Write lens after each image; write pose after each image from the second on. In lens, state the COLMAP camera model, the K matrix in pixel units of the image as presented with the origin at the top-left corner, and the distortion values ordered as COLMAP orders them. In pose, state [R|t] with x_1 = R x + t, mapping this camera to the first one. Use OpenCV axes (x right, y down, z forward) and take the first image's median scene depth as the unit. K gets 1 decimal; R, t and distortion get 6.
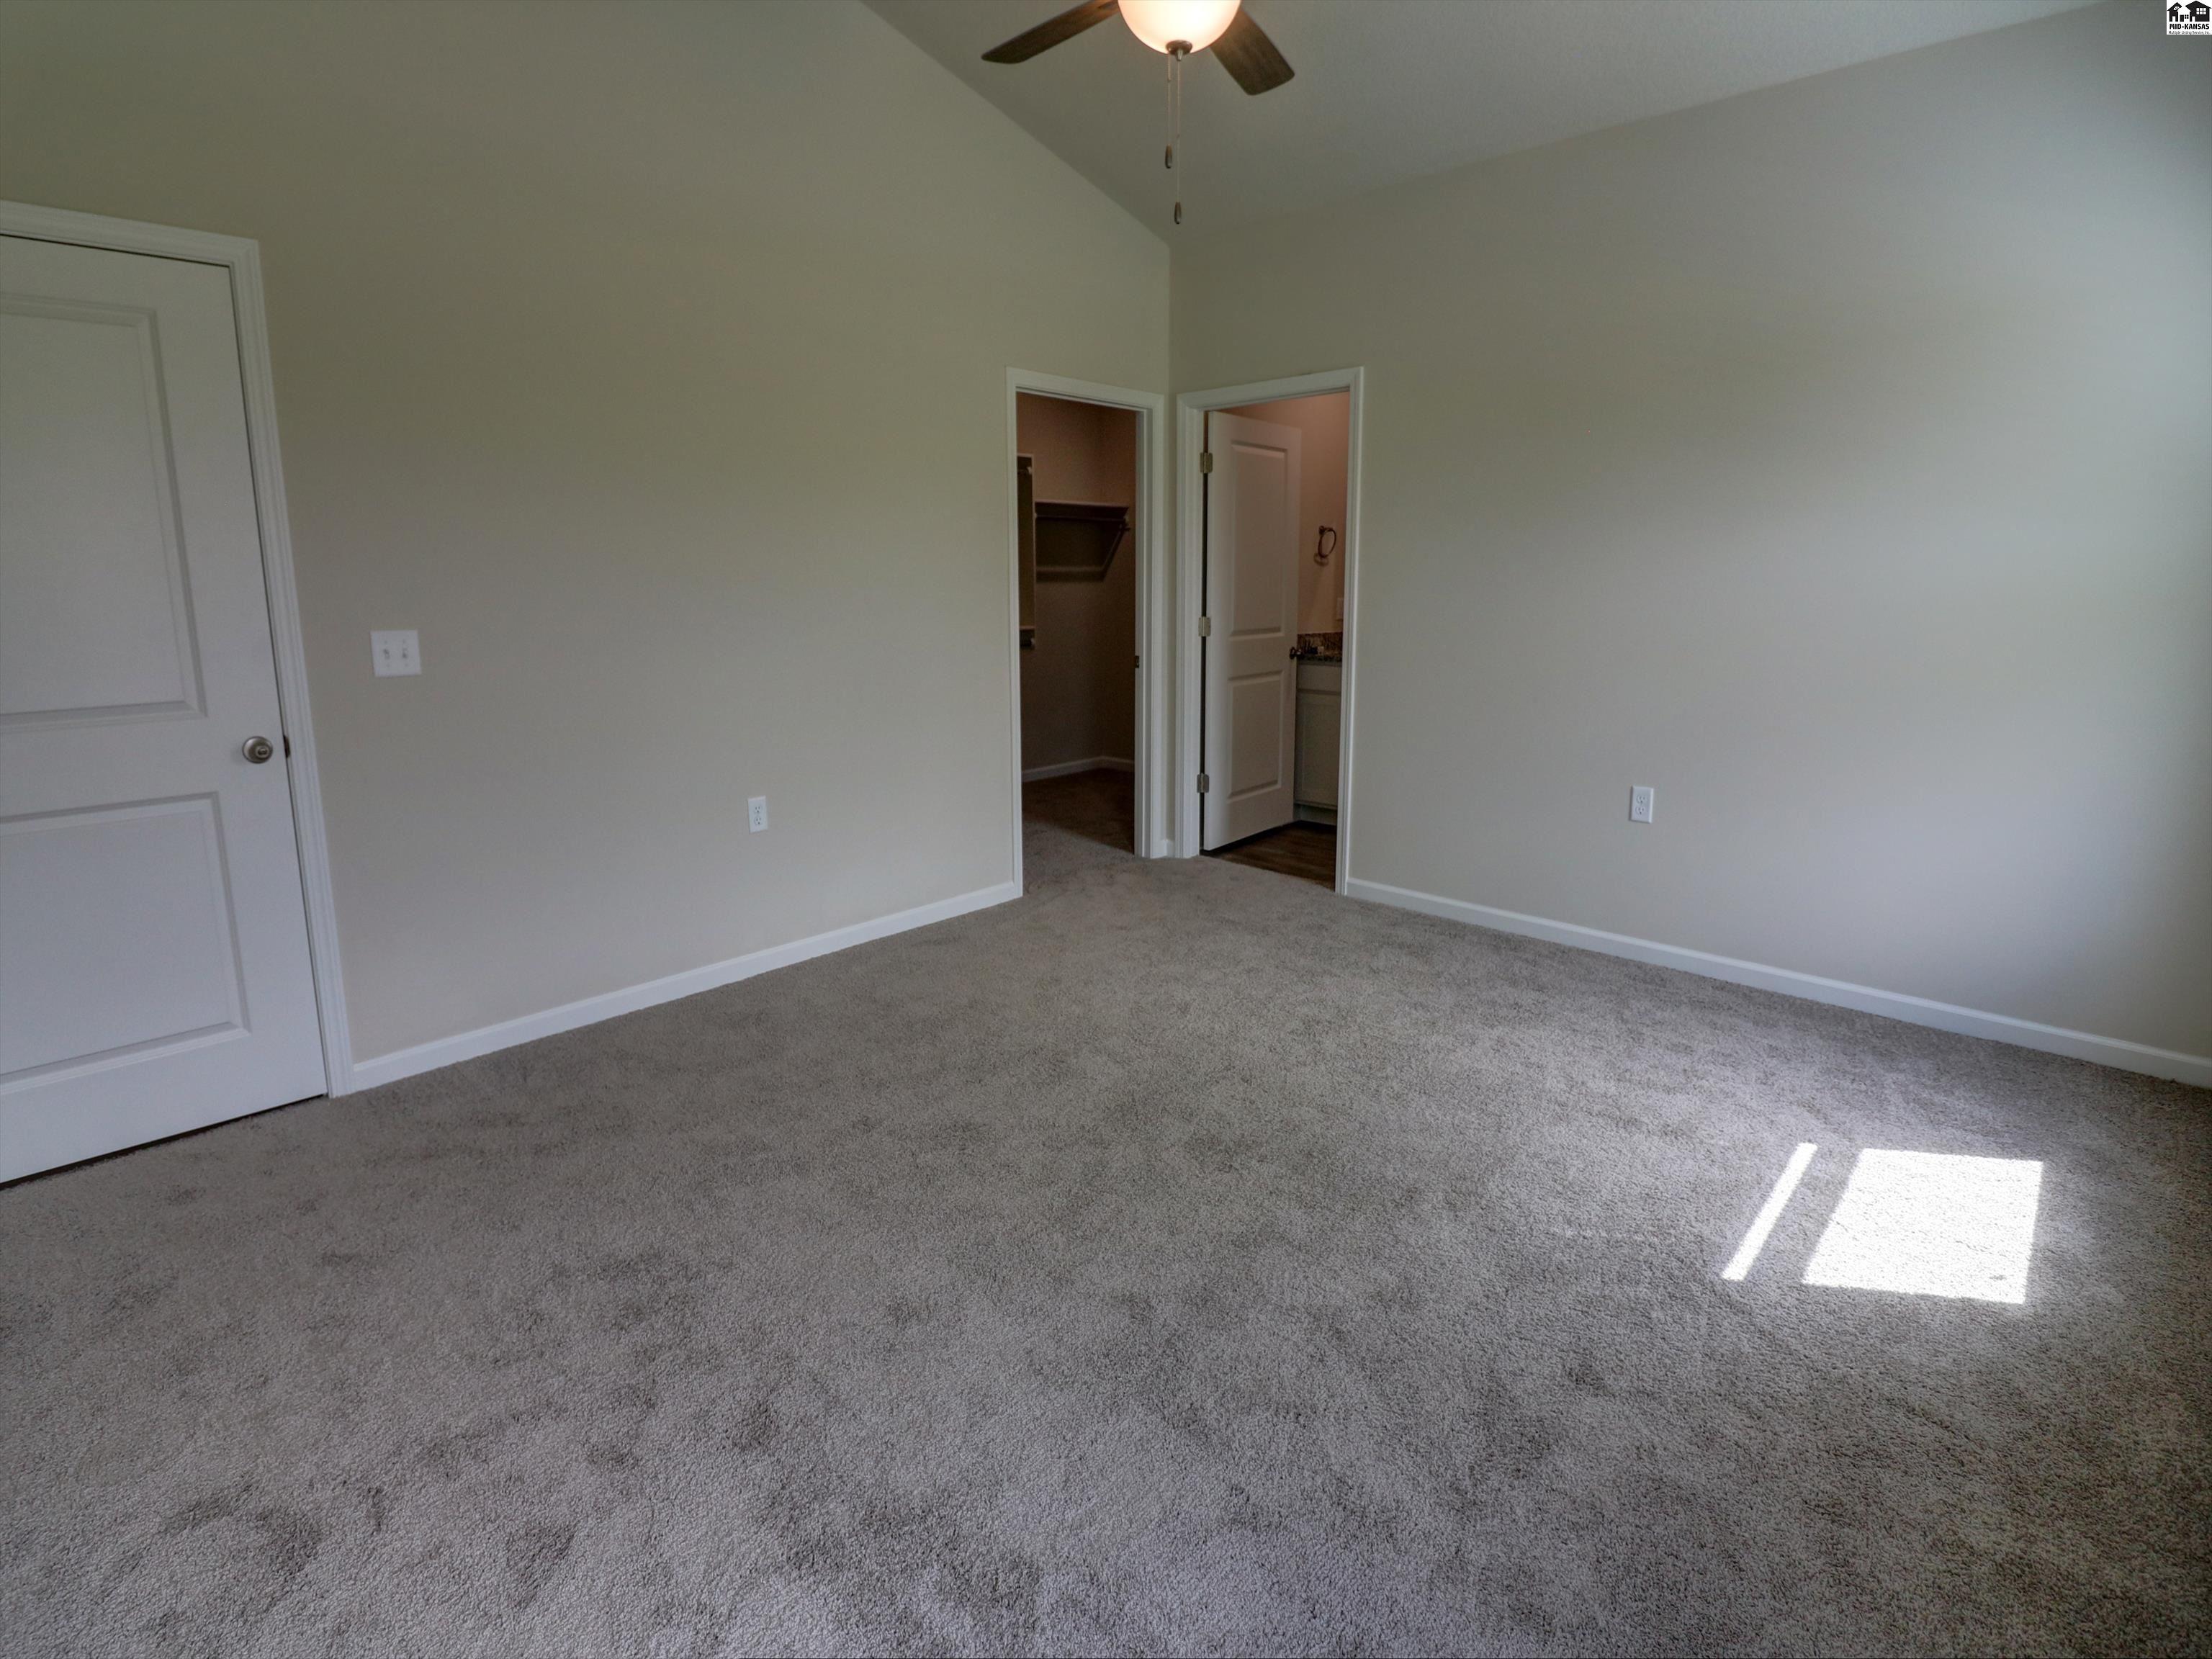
lens RADIAL K [[1074.0, 0, 1087.9], [0, 1074.0, 761.6], [0, 0, 1]] dist [0.003291, -0.011549]
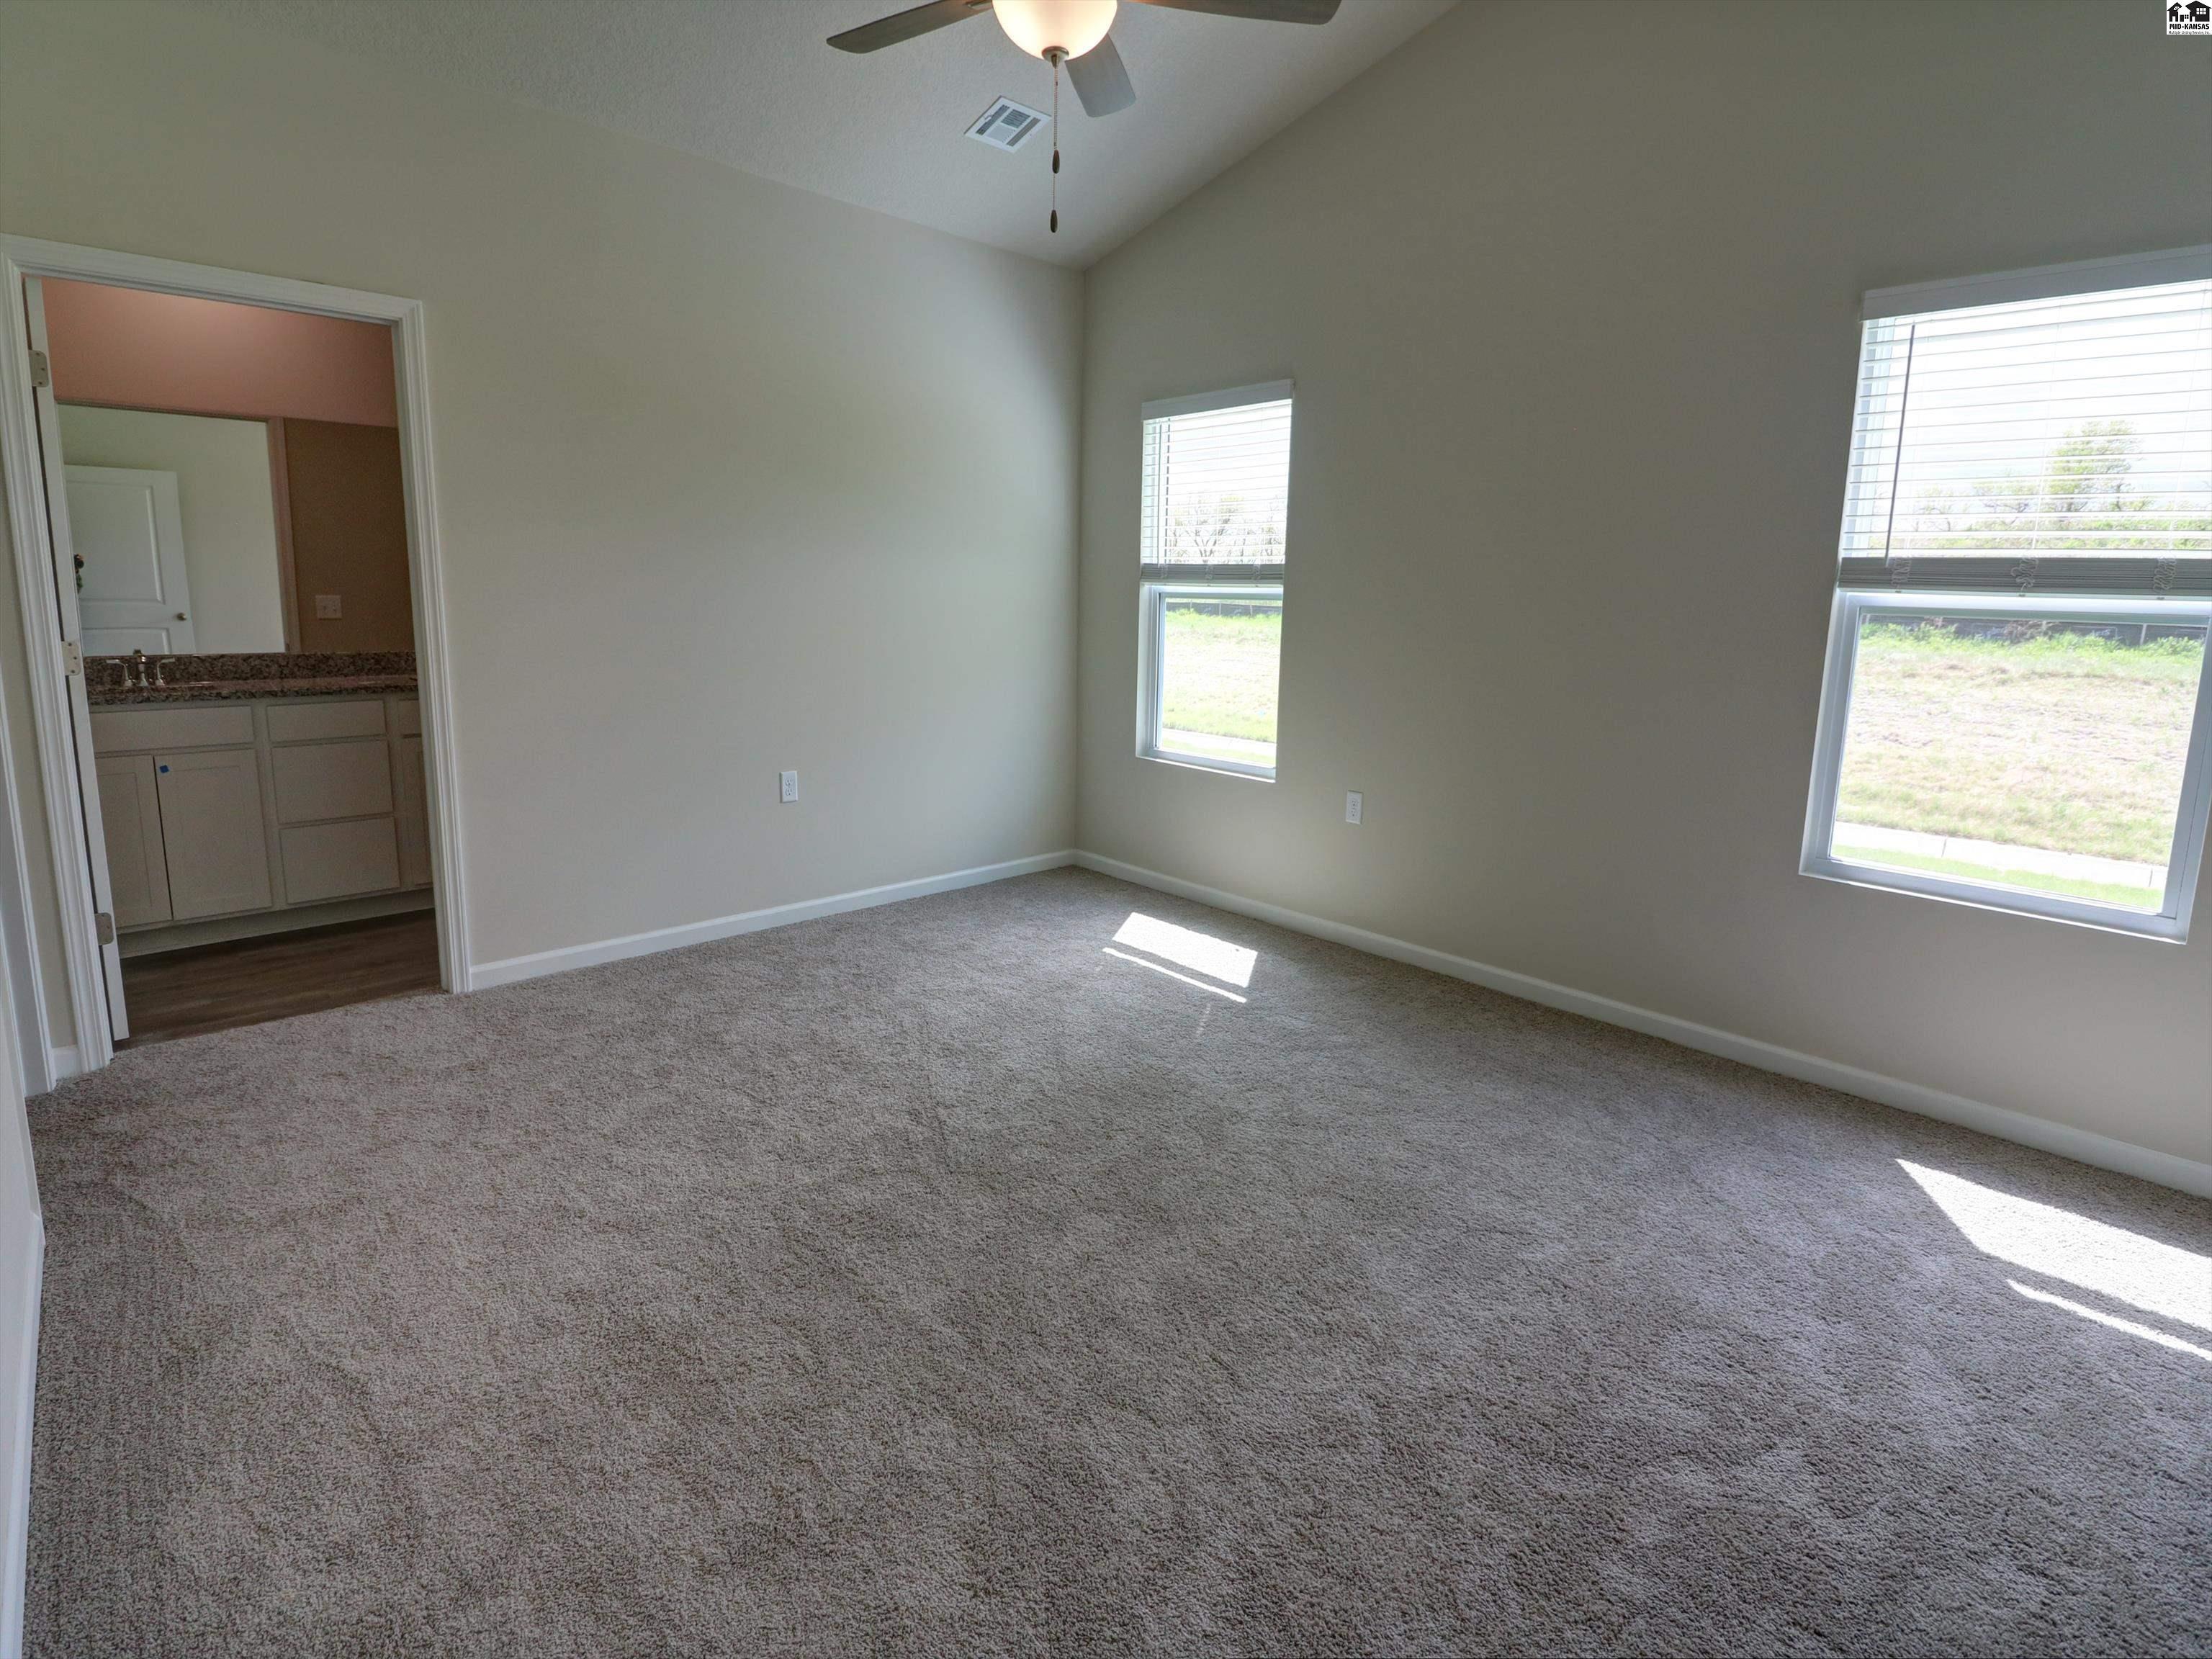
lens RADIAL K [[1074.0, 0, 1087.9], [0, 1074.0, 761.6], [0, 0, 1]] dist [0.003291, -0.011549]
pose [[0.047797, -0.145153, 0.988254, -0.631680], [0.150604, 0.979121, 0.136527, -0.100312], [-0.987438, 0.142310, 0.068660, 0.637049]]
